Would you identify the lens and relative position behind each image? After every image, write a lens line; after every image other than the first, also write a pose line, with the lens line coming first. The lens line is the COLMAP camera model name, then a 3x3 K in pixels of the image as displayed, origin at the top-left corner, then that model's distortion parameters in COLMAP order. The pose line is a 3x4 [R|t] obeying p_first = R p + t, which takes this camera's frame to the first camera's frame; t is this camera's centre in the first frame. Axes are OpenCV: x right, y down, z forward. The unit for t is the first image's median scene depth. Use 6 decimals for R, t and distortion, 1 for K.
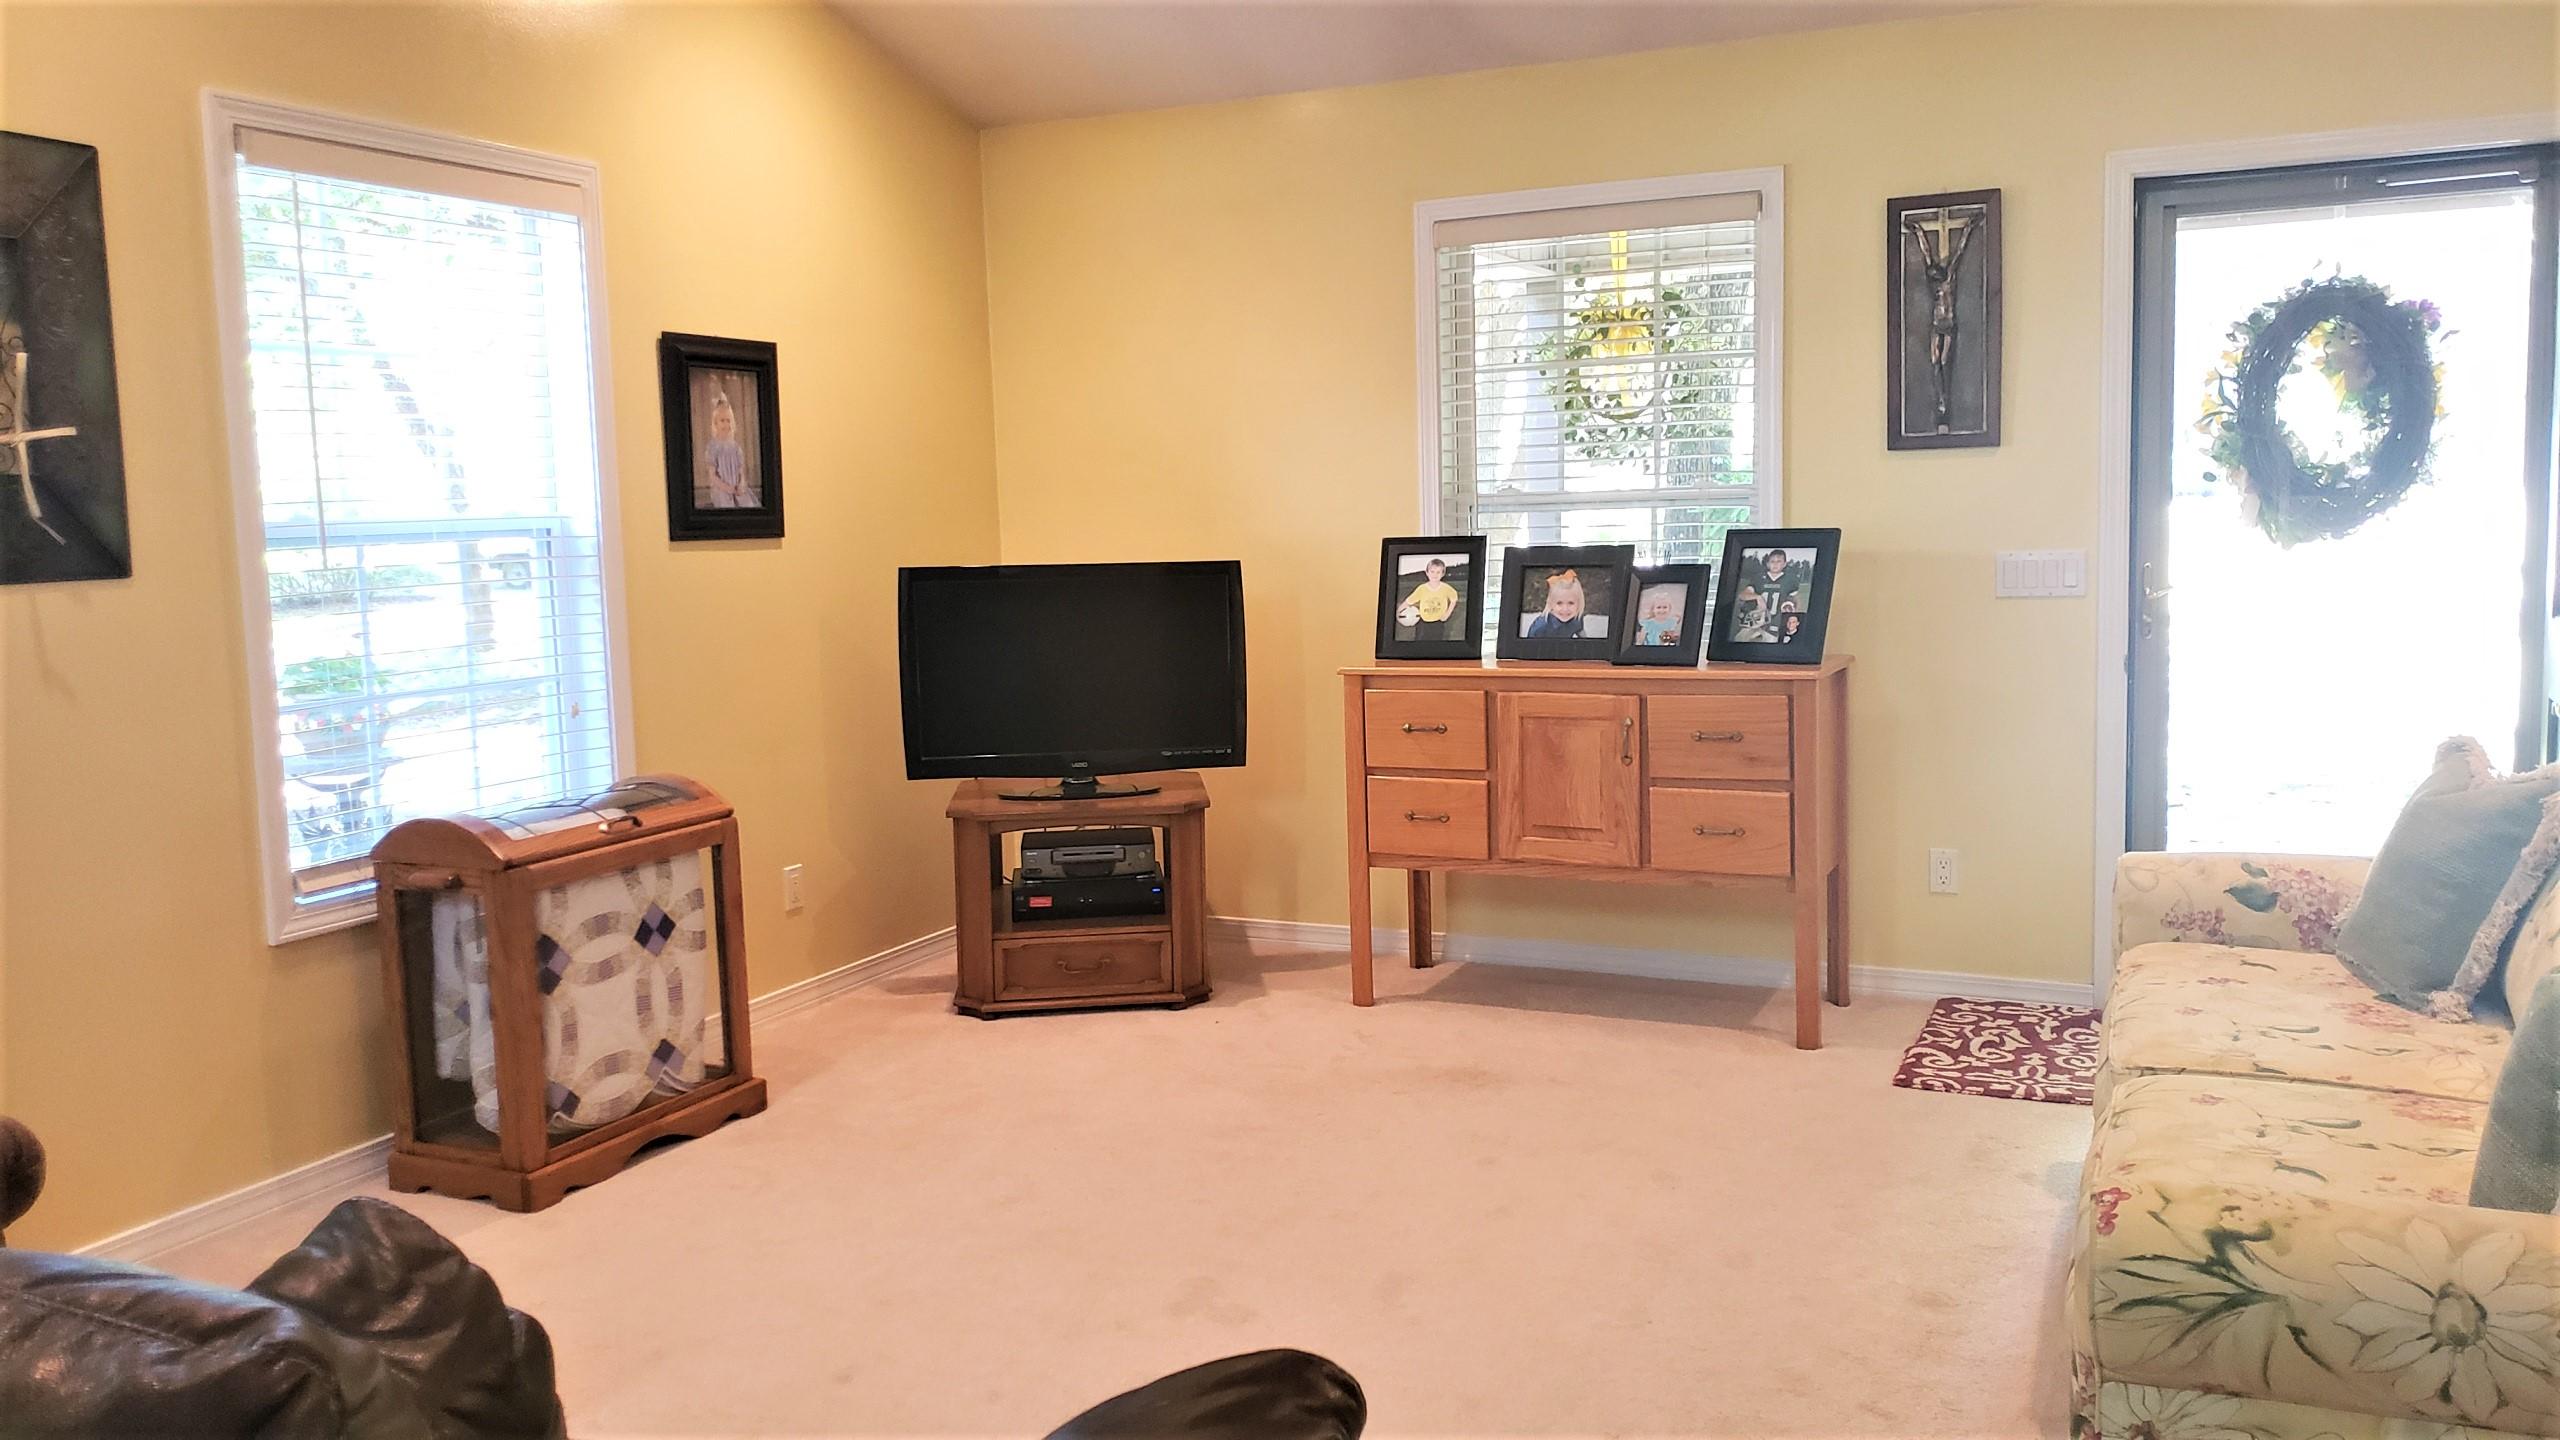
lens RADIAL K [[1959.9, 0, 1283.6], [0, 1959.9, 697.6], [0, 0, 1]] dist [0.008830, 0.009522]
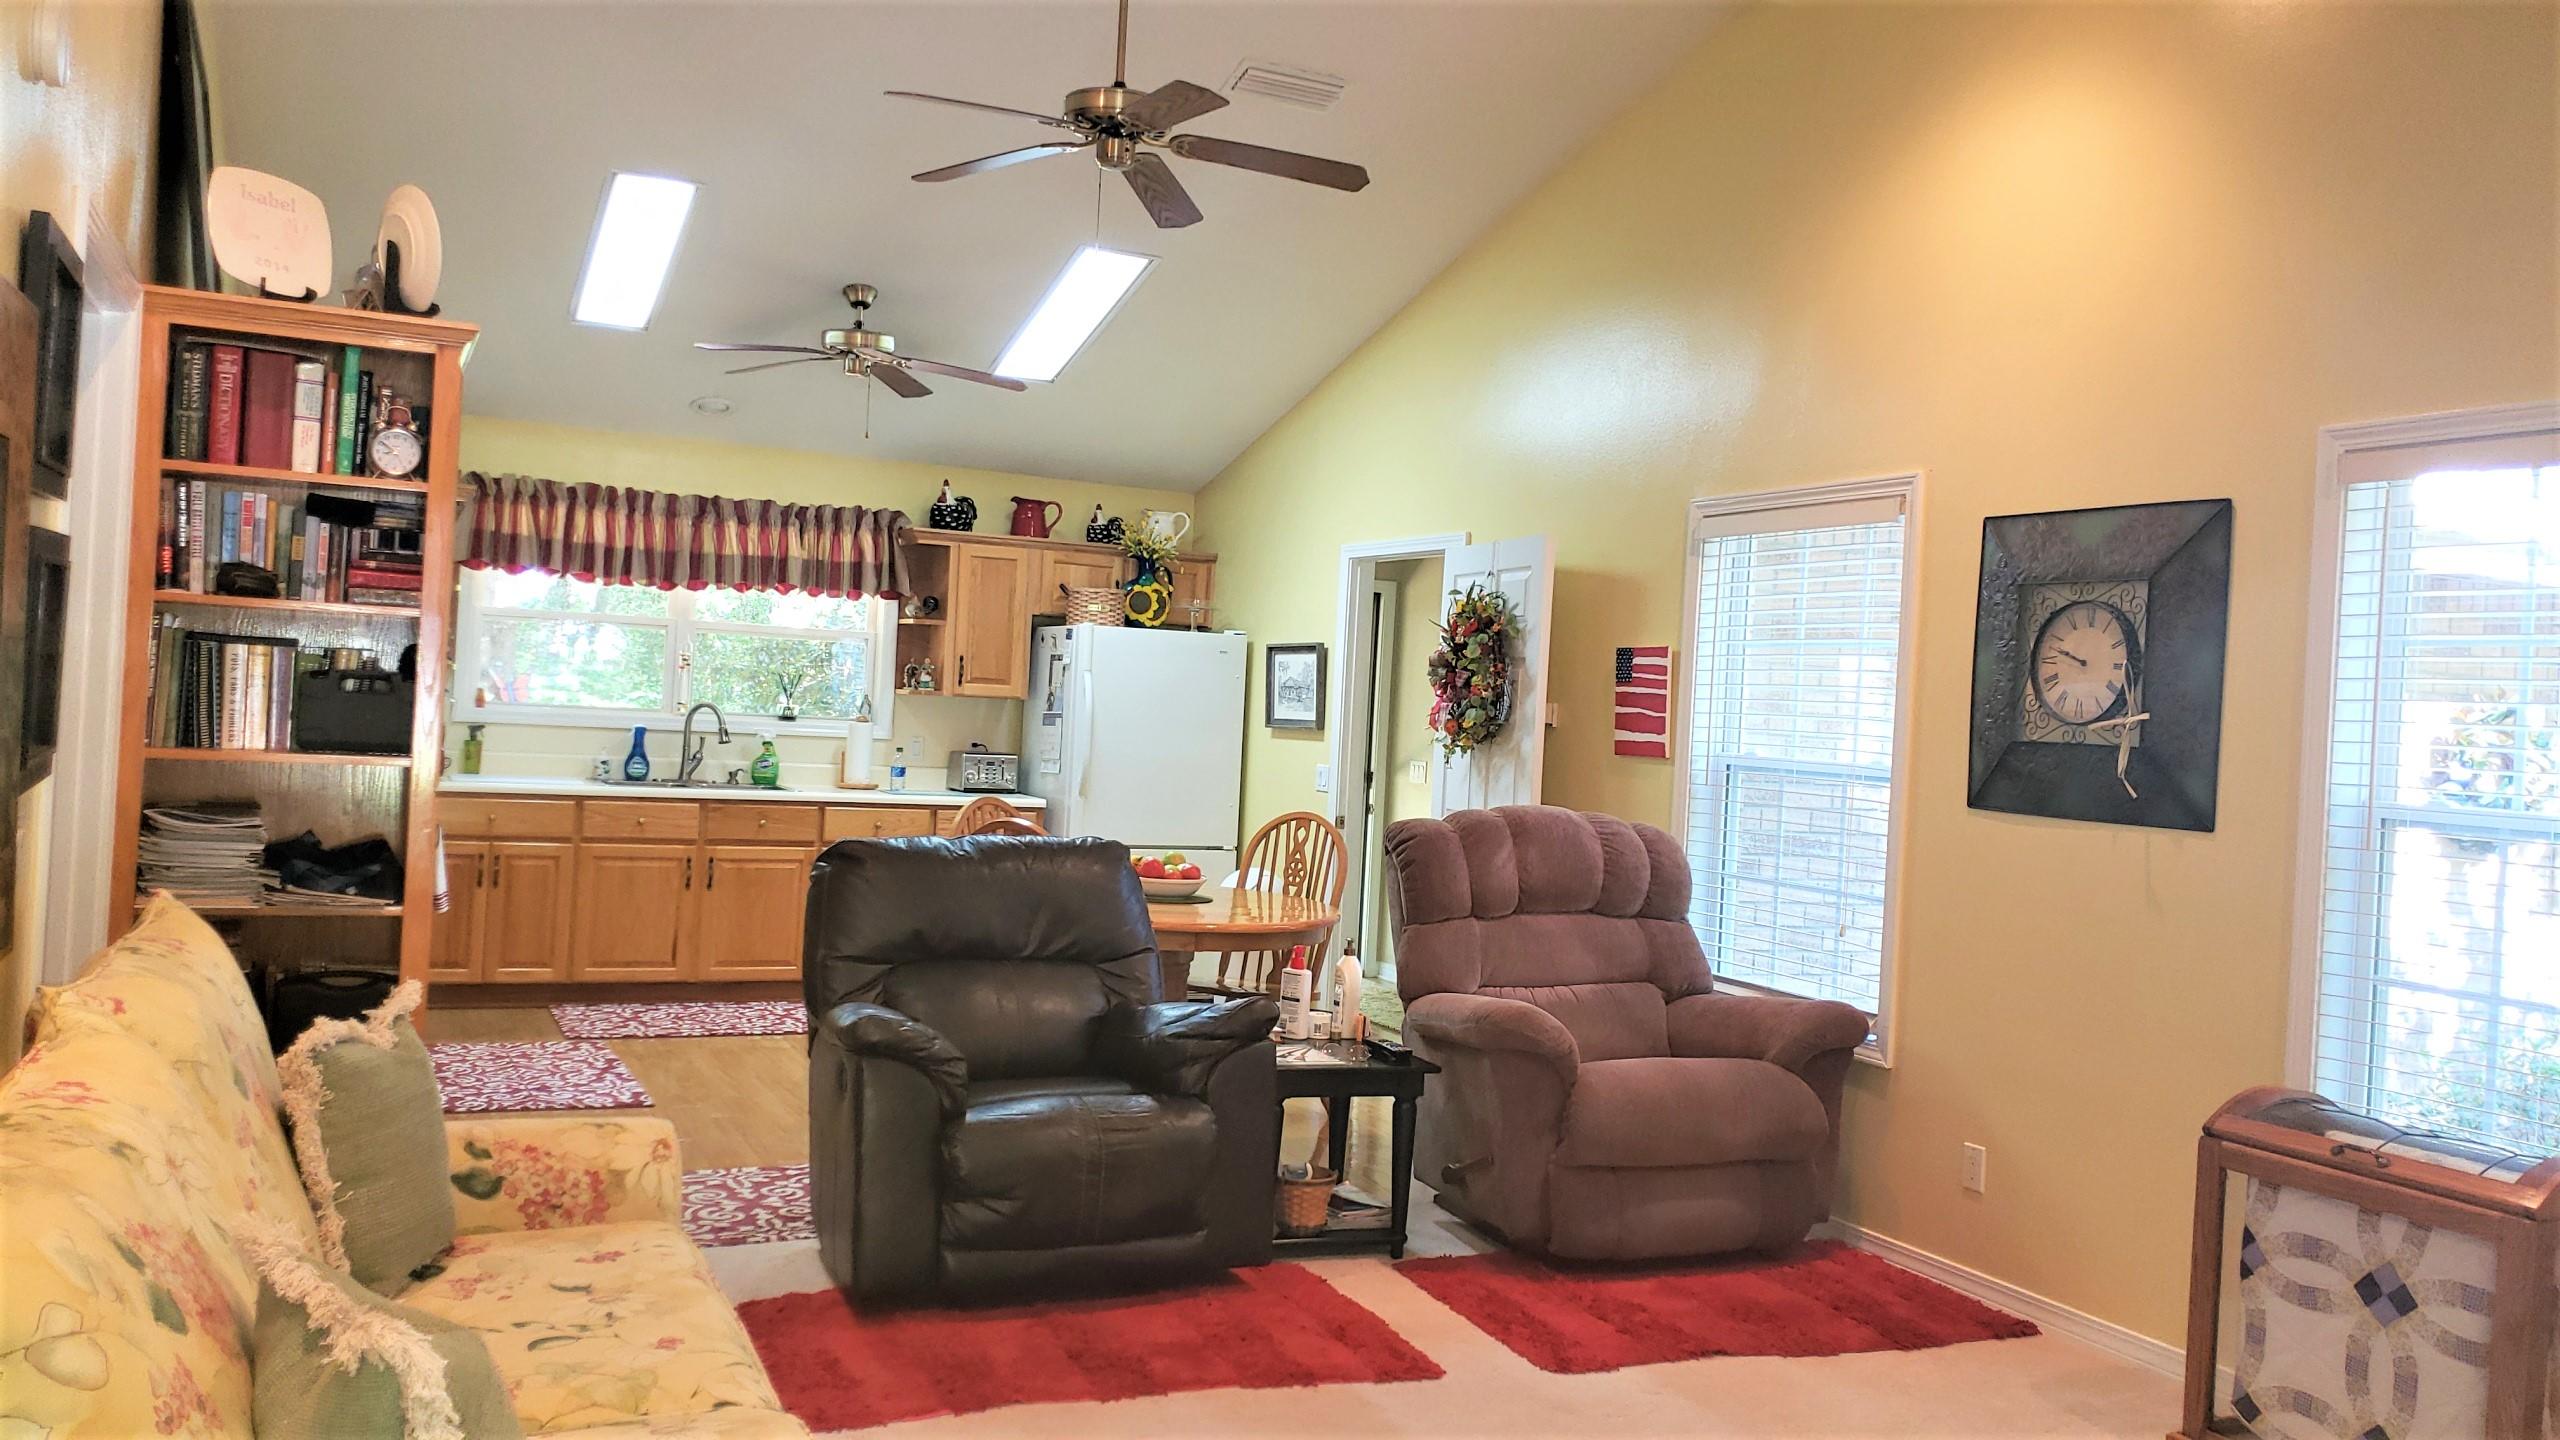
lens RADIAL K [[1959.9, 0, 1283.6], [0, 1959.9, 697.6], [0, 0, 1]] dist [0.008830, 0.009522]
pose [[-0.629738, -0.010998, -0.776730, 0.761768], [-0.118705, 0.989519, 0.082230, -0.178452], [0.767684, 0.143985, -0.624443, 1.311163]]
